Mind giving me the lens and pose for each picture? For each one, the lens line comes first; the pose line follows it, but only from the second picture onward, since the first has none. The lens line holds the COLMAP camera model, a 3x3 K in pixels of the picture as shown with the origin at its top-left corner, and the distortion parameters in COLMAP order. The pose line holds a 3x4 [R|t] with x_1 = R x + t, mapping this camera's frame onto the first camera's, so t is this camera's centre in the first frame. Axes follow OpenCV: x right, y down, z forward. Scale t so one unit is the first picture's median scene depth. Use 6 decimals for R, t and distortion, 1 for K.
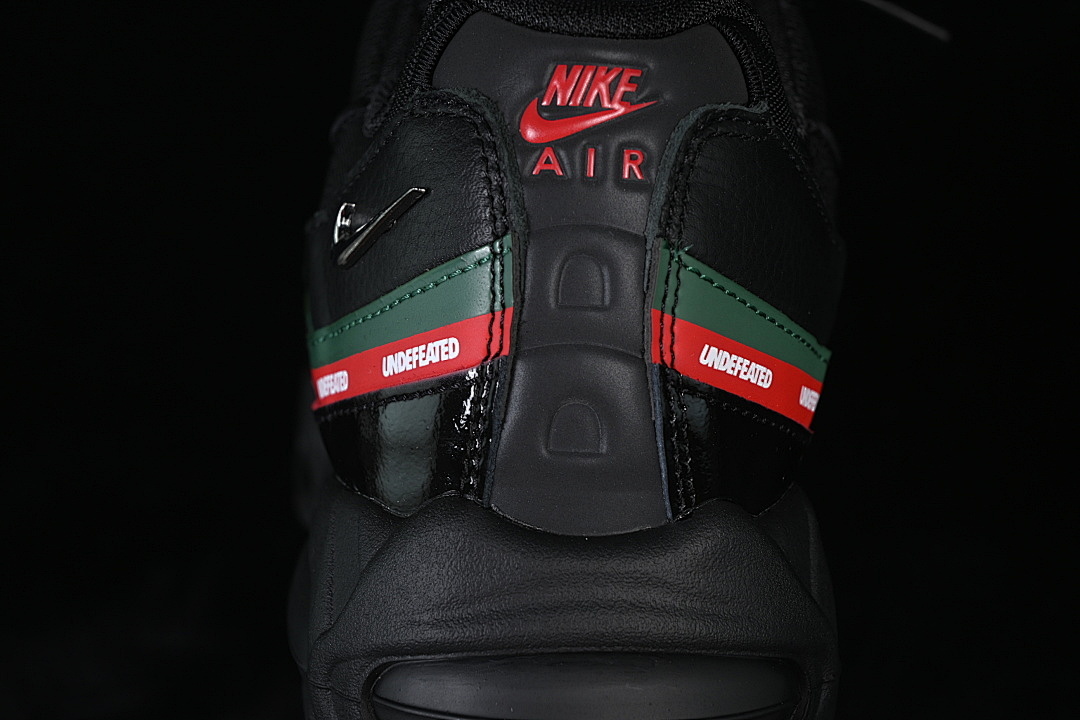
lens RADIAL K [[2353.1, 0, 539.8], [0, 2353.1, 359.8], [0, 0, 1]] dist [0.007211, 0.000000]
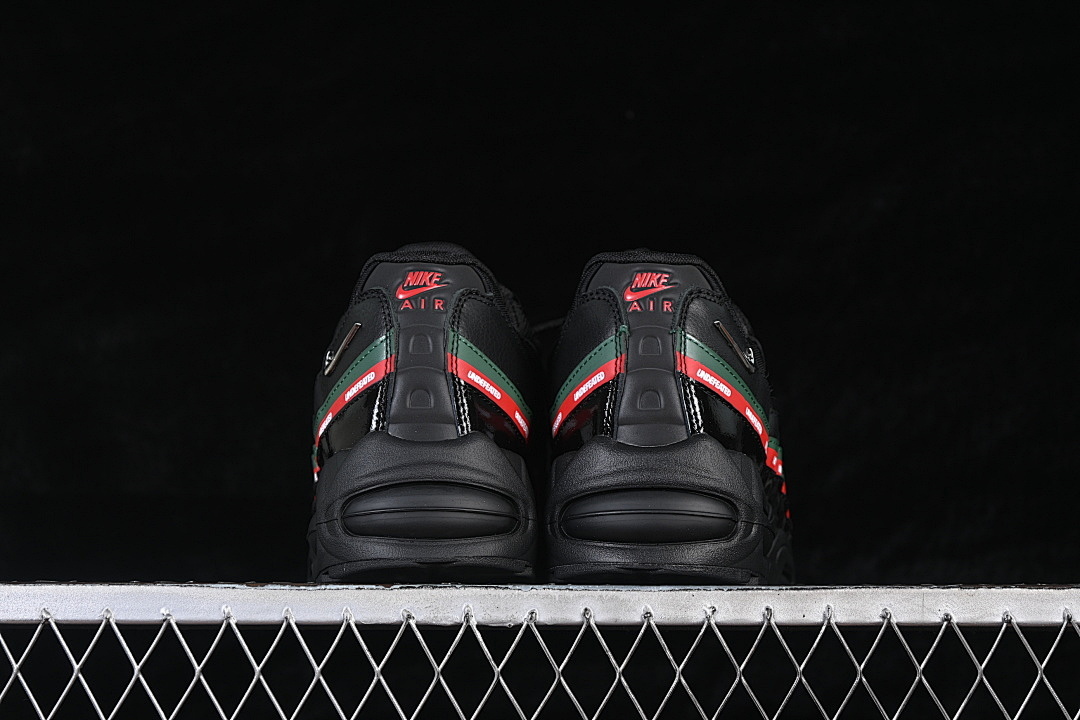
lens RADIAL K [[2353.1, 0, 540.1], [0, 2353.1, 366.1], [0, 0, 1]] dist [0.007211, 0.000000]
pose [[0.998900, -0.041581, 0.021671, 0.092398], [0.046750, 0.918708, -0.392161, 1.018800], [-0.003603, 0.392743, 0.919641, -1.397022]]
